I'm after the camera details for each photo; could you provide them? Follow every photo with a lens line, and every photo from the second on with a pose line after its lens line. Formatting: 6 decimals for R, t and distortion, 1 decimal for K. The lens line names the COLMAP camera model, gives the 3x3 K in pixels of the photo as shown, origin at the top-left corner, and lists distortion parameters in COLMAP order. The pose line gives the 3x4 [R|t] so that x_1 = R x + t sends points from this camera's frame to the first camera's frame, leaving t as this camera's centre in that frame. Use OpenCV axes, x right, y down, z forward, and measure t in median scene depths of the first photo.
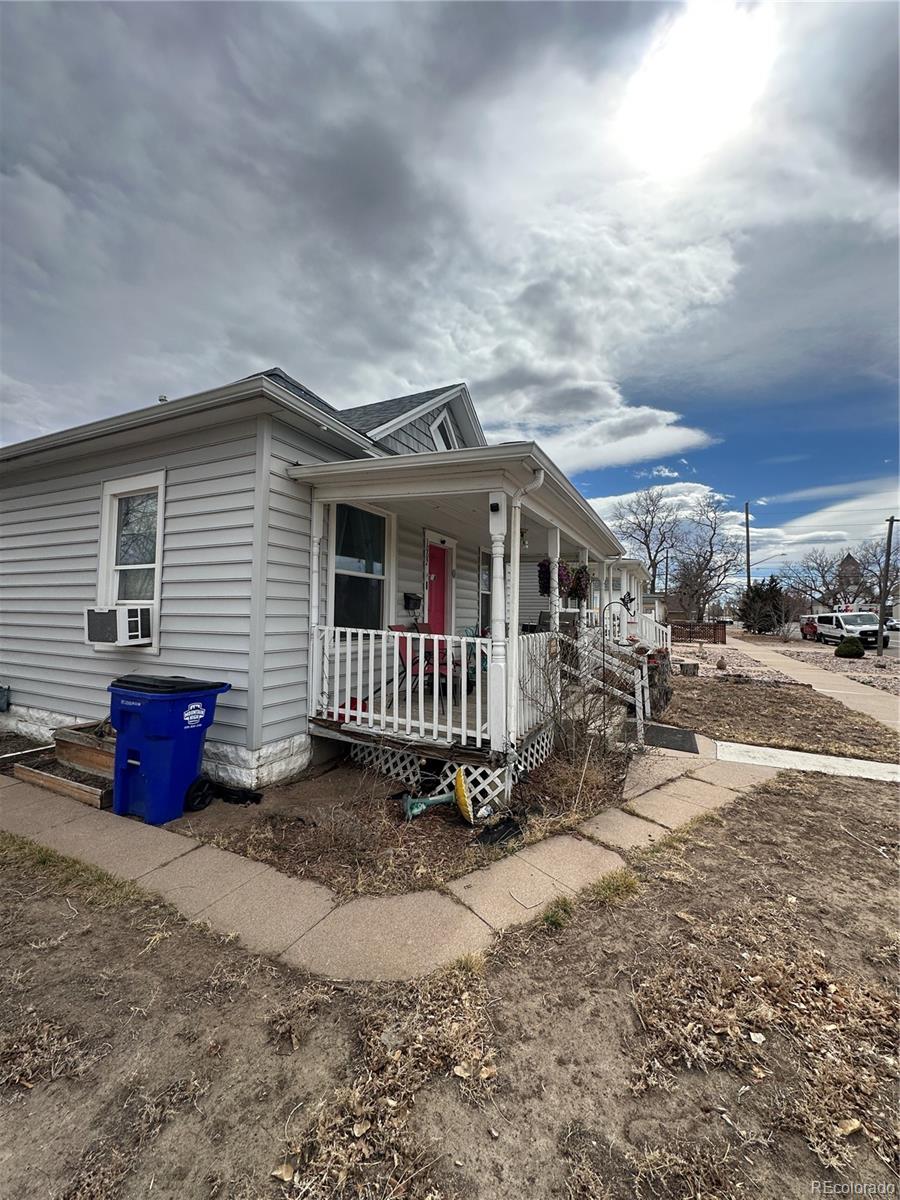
lens RADIAL K [[479.1, 0, 450.3], [0, 479.1, 600.7], [0, 0, 1]] dist [-0.005180, 0.001320]
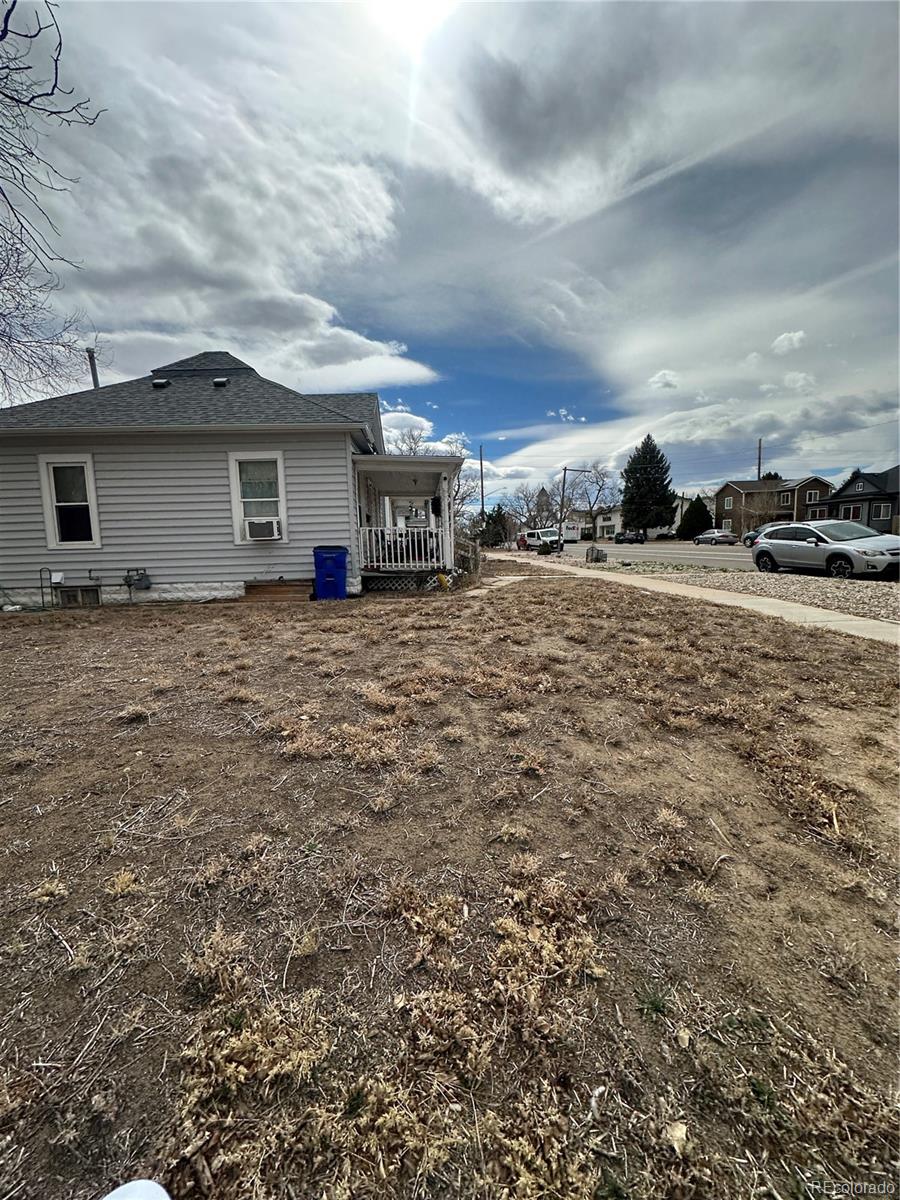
lens RADIAL K [[479.1, 0, 456.1], [0, 479.1, 601.1], [0, 0, 1]] dist [-0.005180, 0.001320]
pose [[0.867711, -0.096671, 0.487578, -0.192796], [0.023573, 0.987805, 0.153899, 0.011180], [-0.496509, -0.122046, 0.859409, -0.221970]]
